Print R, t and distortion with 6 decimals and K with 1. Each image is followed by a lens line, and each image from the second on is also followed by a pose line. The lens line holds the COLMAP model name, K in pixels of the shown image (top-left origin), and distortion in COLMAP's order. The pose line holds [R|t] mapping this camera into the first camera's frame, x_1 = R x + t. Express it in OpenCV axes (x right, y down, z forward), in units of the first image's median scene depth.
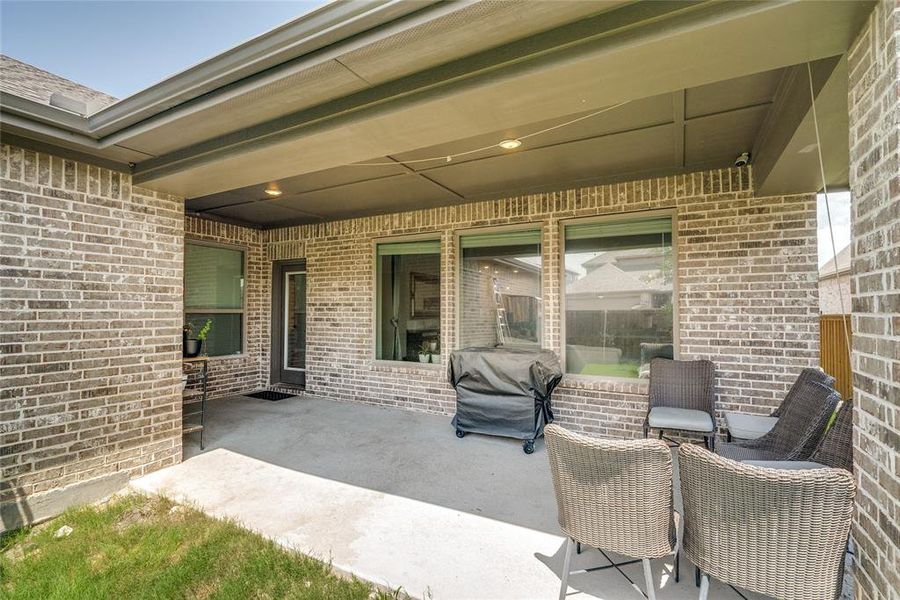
lens RADIAL K [[425.1, 0, 450.5], [0, 425.1, 302.6], [0, 0, 1]] dist [-0.010493, 0.001131]
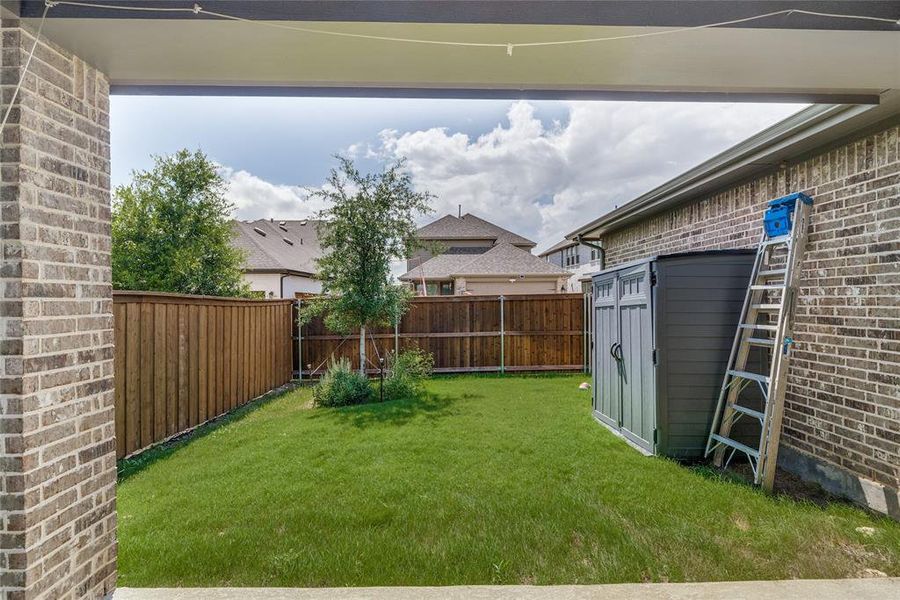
lens RADIAL K [[425.1, 0, 451.8], [0, 425.1, 297.4], [0, 0, 1]] dist [-0.010493, 0.001131]
pose [[-0.871629, -0.000242, -0.490166, 0.337869], [0.009049, 0.999822, -0.016584, 0.028700], [0.490083, -0.018891, -0.871471, 1.353384]]
